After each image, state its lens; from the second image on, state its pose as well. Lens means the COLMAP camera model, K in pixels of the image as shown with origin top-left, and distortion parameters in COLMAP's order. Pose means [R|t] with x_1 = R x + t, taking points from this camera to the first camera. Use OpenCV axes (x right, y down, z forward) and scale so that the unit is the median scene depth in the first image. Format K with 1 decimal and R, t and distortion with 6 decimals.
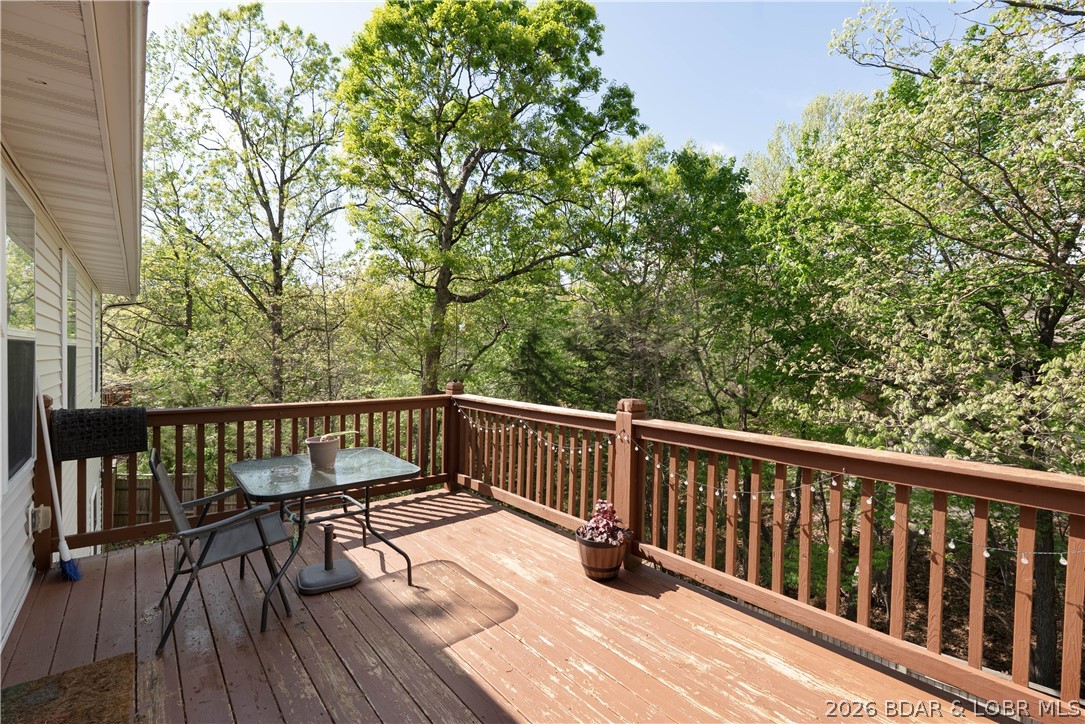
lens RADIAL K [[471.0, 0, 542.5], [0, 471.0, 362.0], [0, 0, 1]] dist [-0.002588, -0.000333]
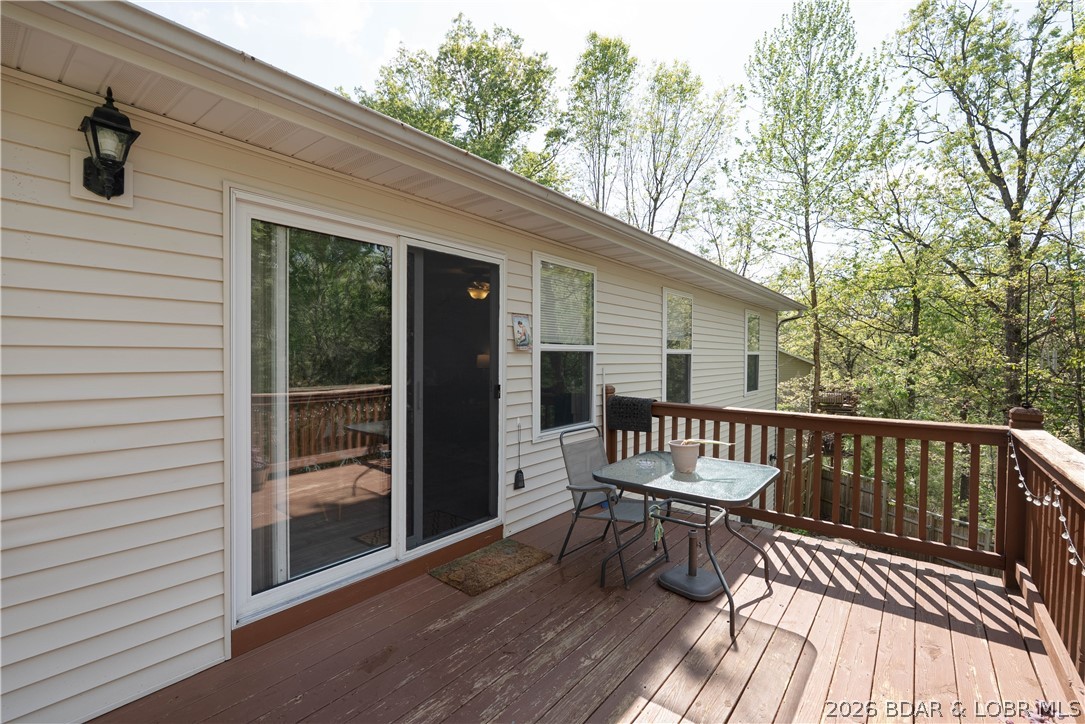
lens RADIAL K [[471.0, 0, 542.5], [0, 471.0, 362.0], [0, 0, 1]] dist [-0.002588, -0.000333]
pose [[0.194180, 0.003050, -0.980961, 0.299991], [-0.018769, 0.999824, -0.000607, -0.002976], [0.980786, 0.018530, 0.194203, 0.316781]]
